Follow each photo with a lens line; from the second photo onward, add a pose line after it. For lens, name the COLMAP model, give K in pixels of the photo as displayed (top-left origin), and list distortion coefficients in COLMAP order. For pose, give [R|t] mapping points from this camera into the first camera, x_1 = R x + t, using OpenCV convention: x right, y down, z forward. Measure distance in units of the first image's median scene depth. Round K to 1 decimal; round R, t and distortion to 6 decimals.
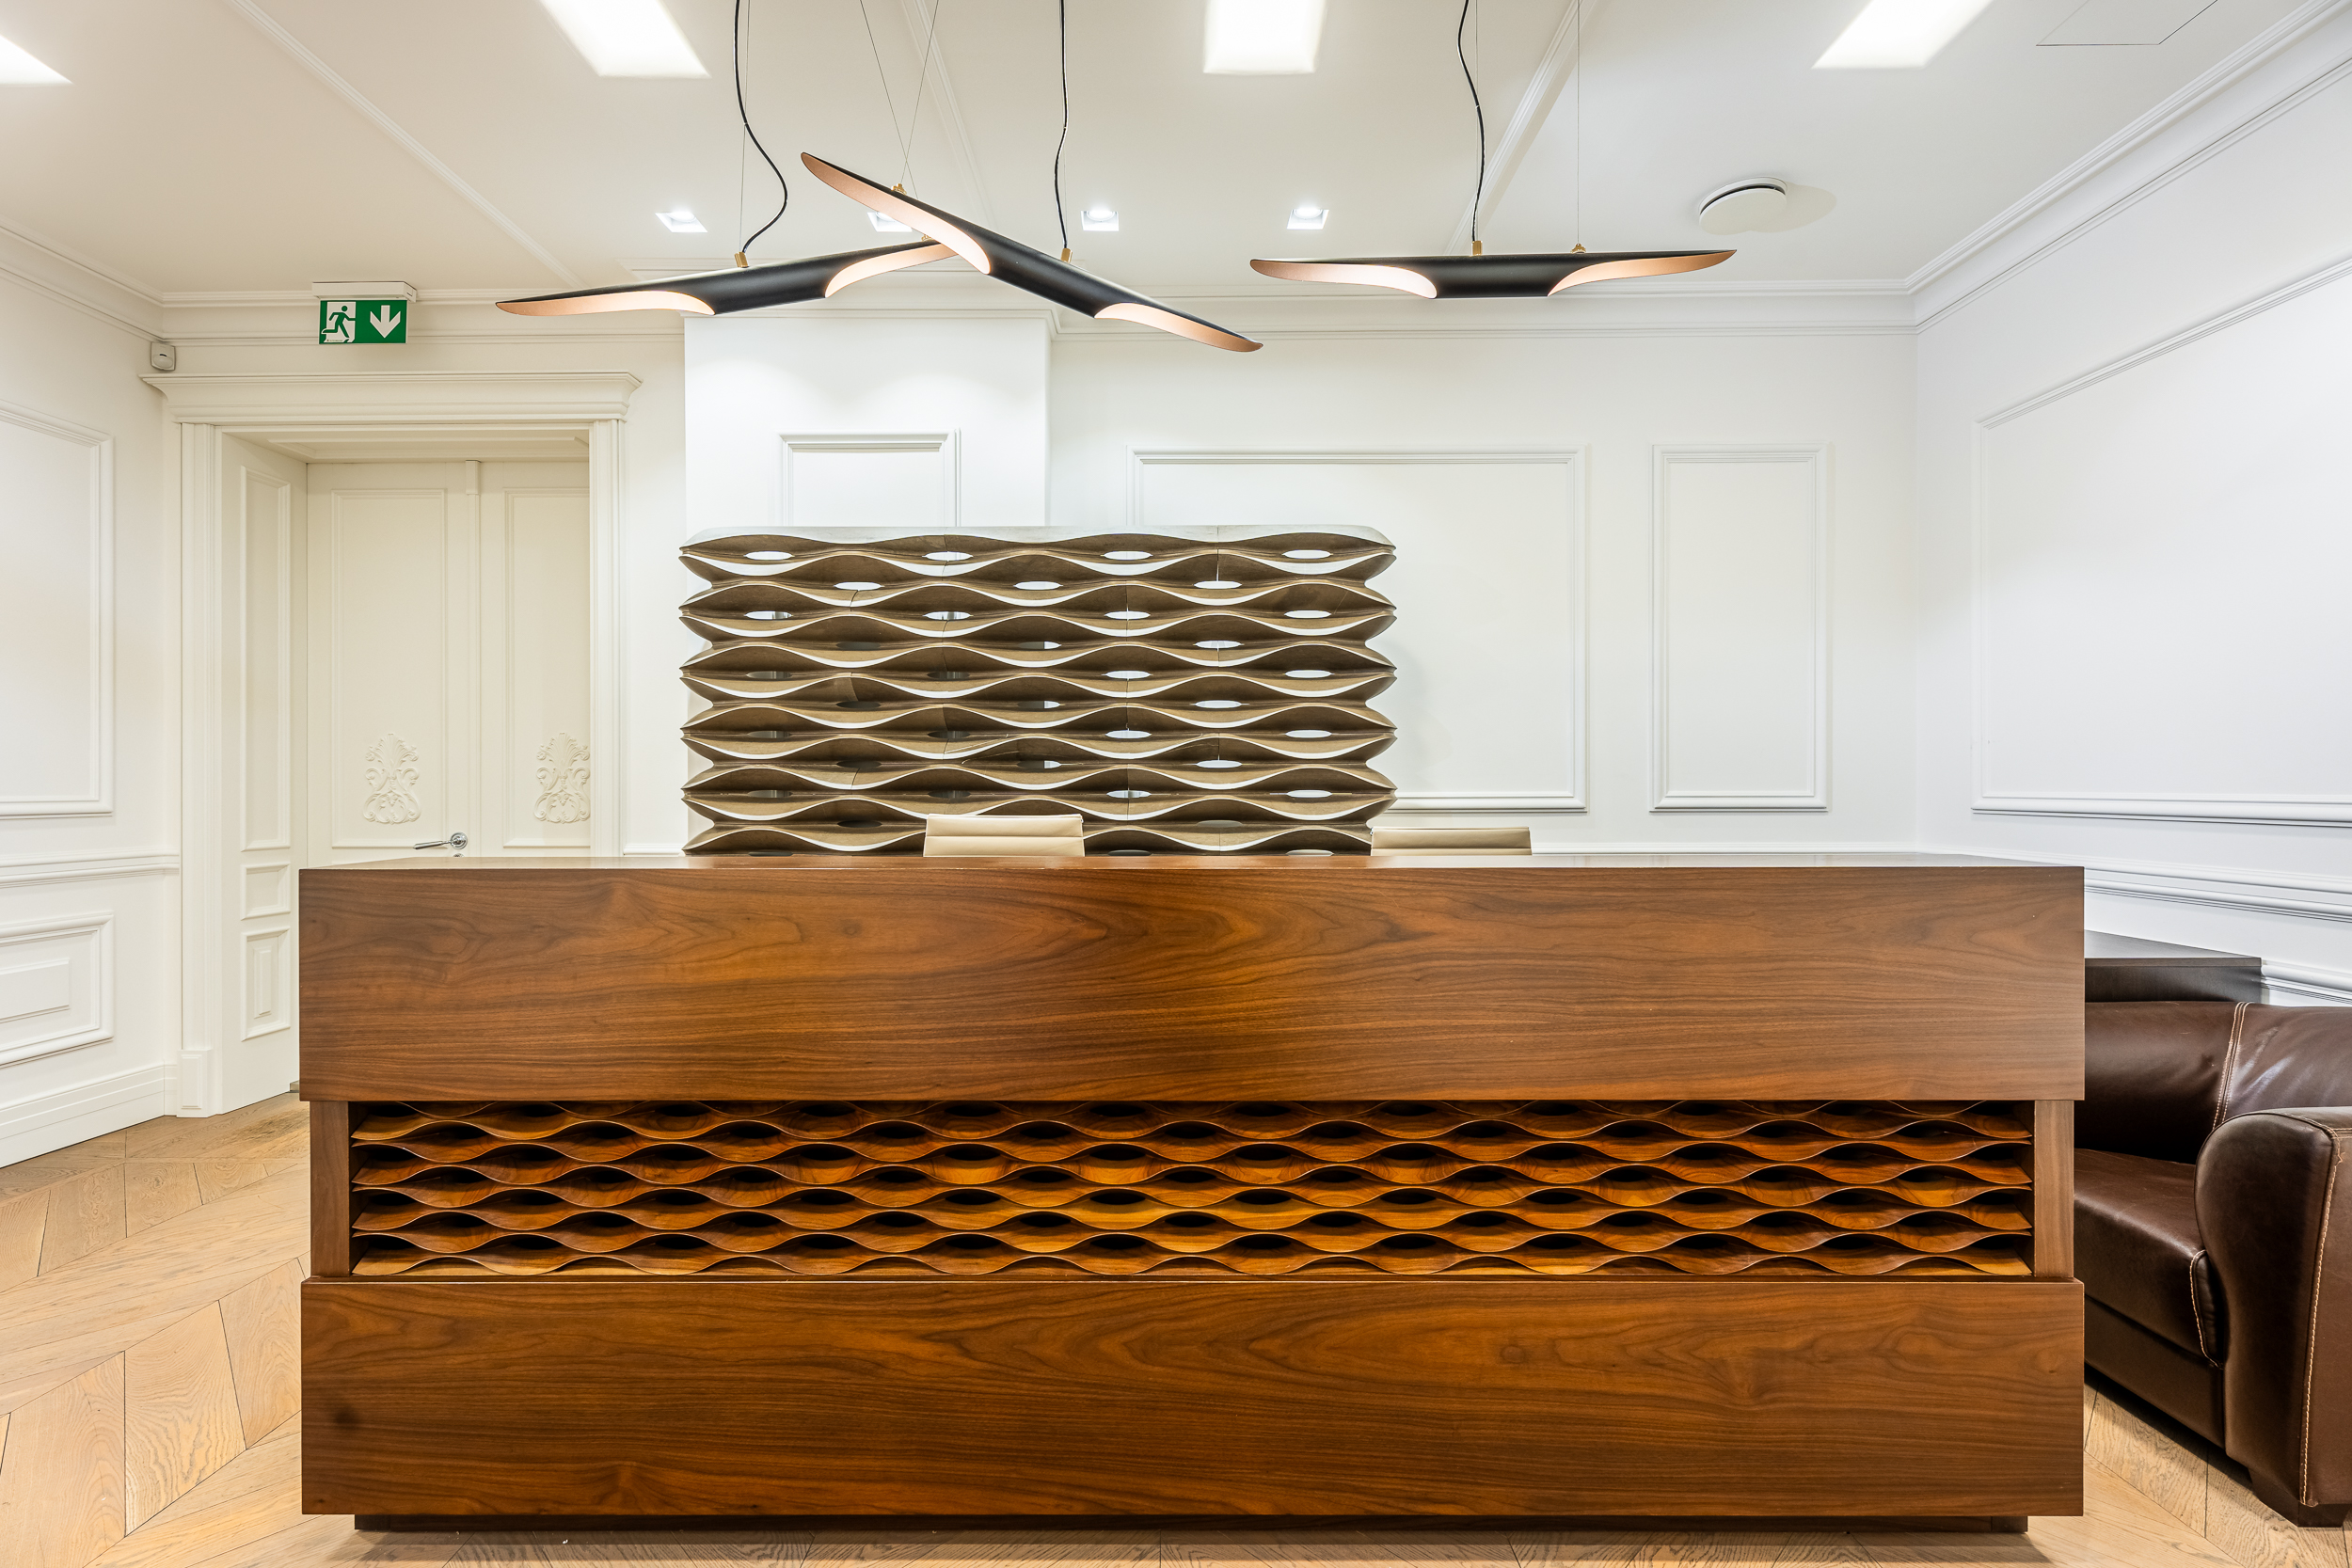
lens RADIAL K [[1052.5, 0, 1171.5], [0, 1052.5, 790.2], [0, 0, 1]] dist [0.002832, -0.000645]
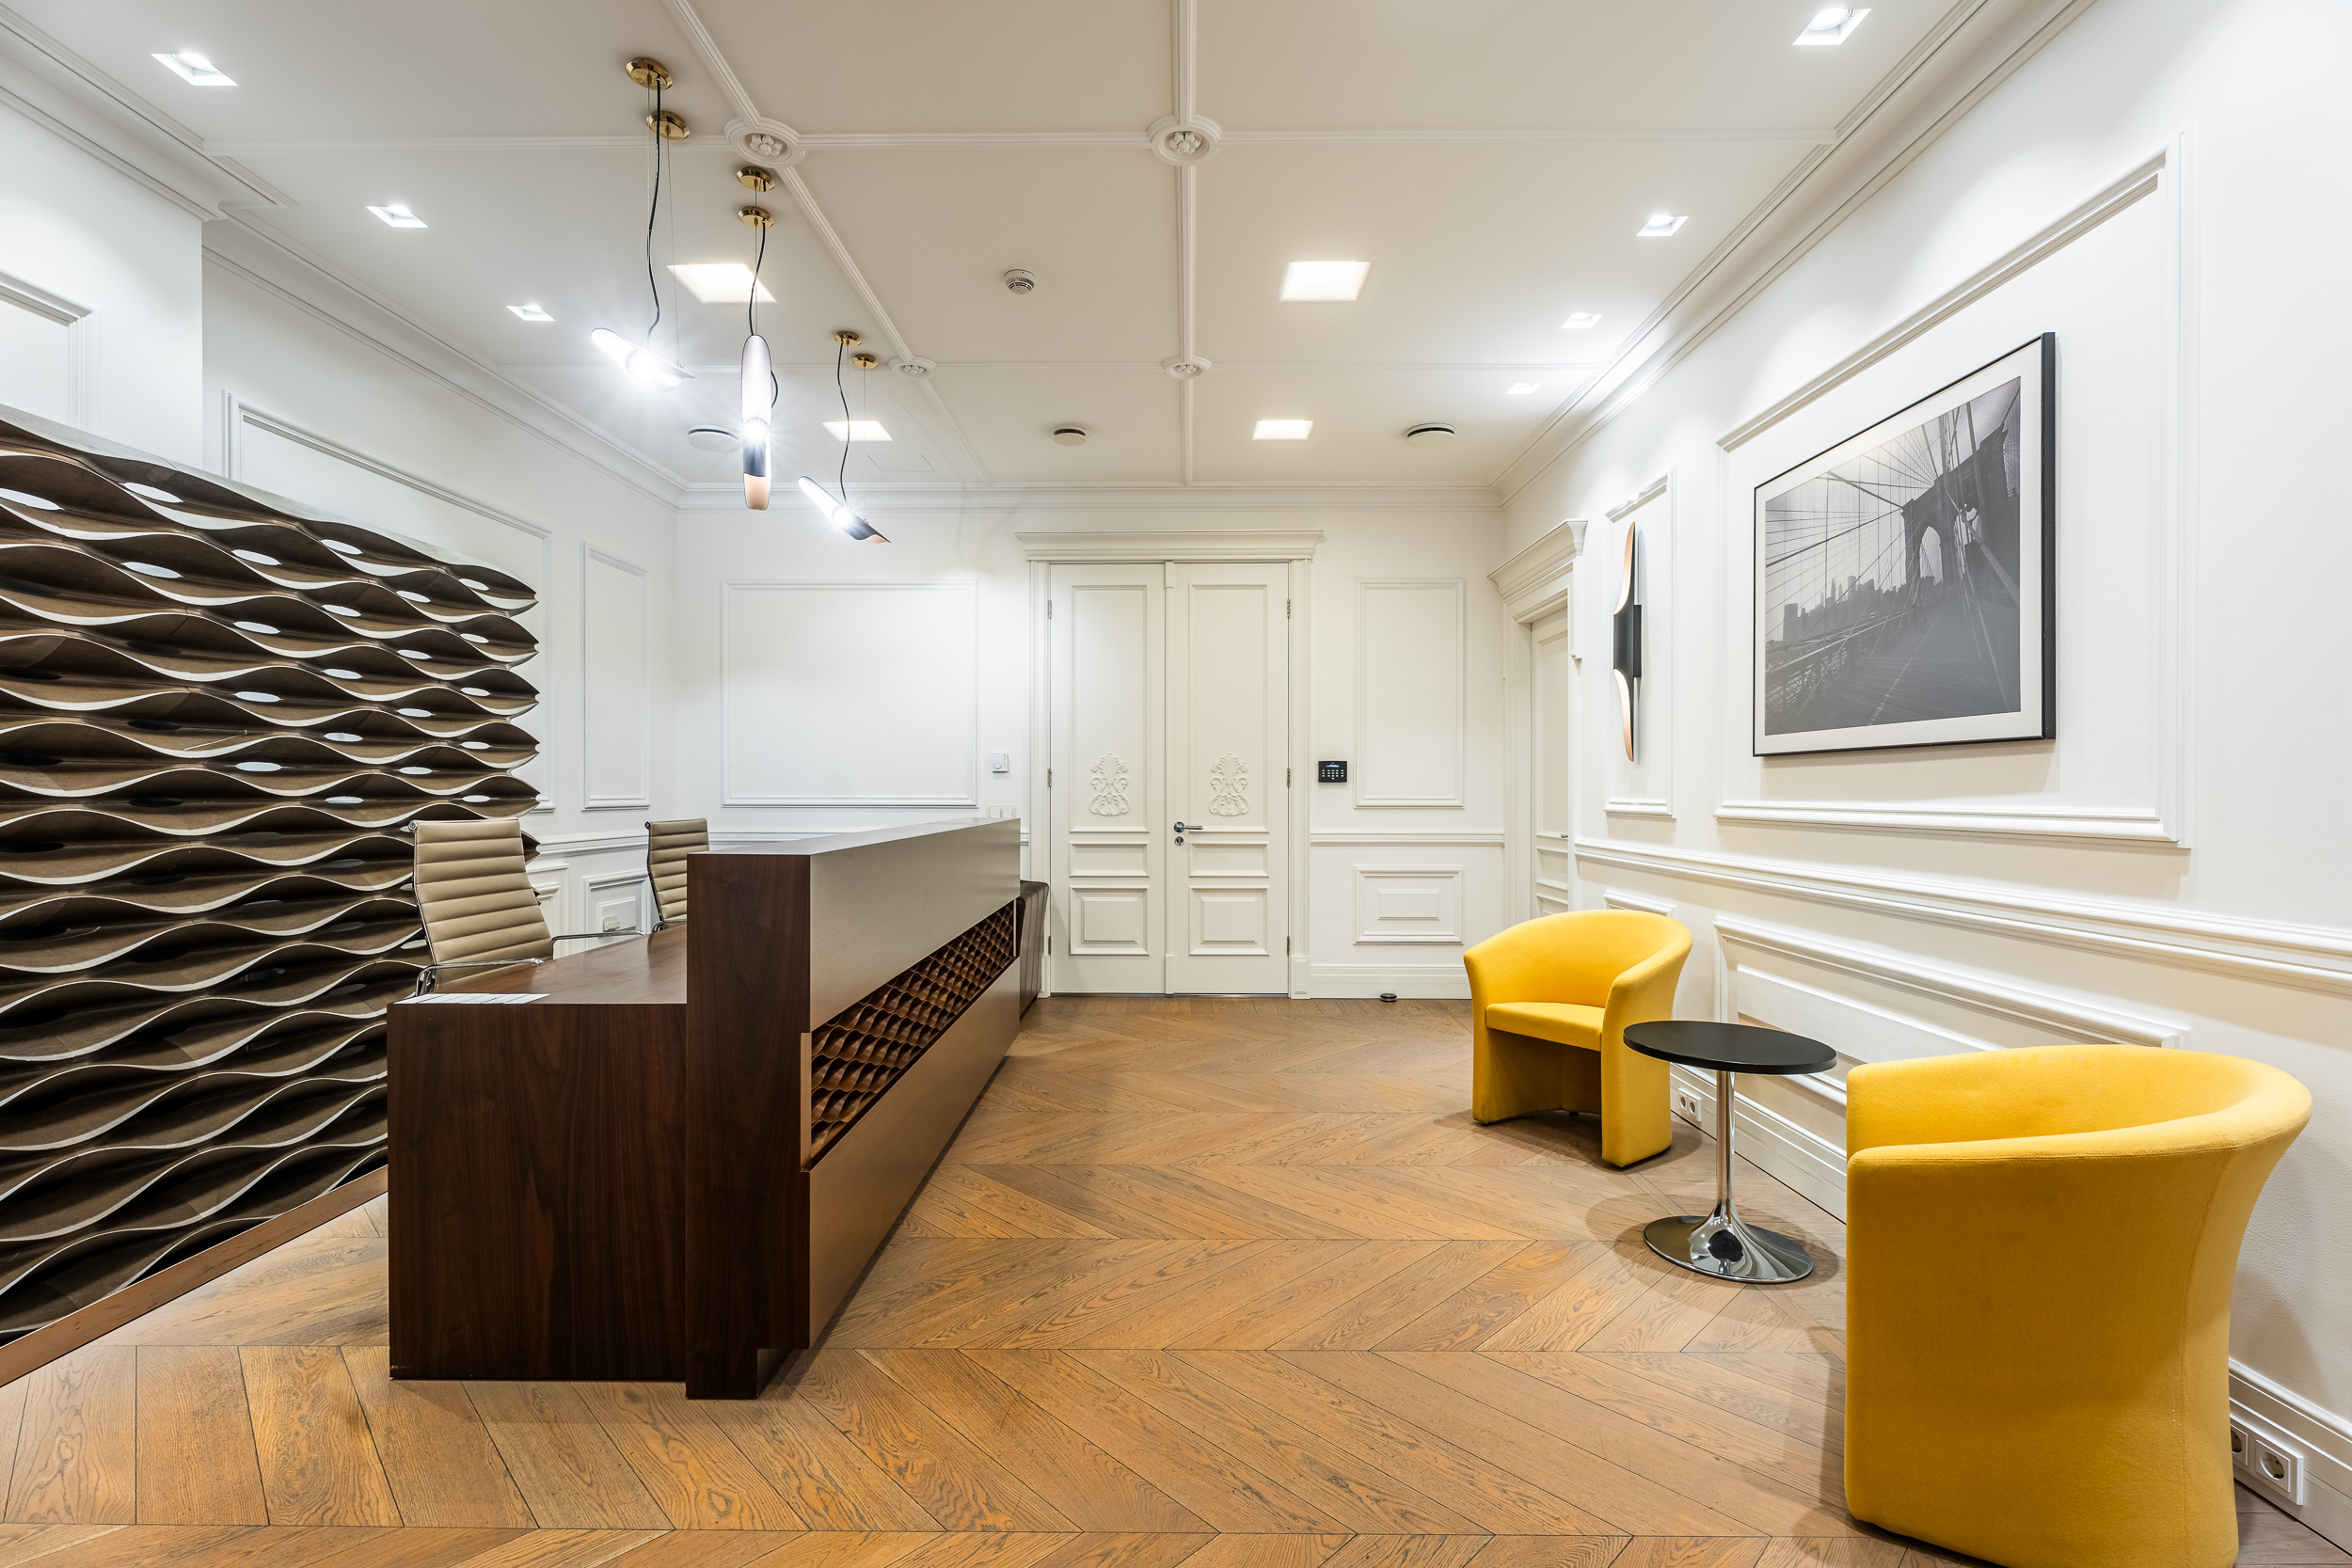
lens RADIAL K [[1052.5, 0, 1173.8], [0, 1052.5, 793.1], [0, 0, 1]] dist [0.002832, -0.000645]
pose [[0.003470, 0.000663, 0.999994, -0.970614], [0.003861, 0.999992, -0.000676, 0.001443], [-0.999987, 0.003863, 0.003467, 0.248370]]
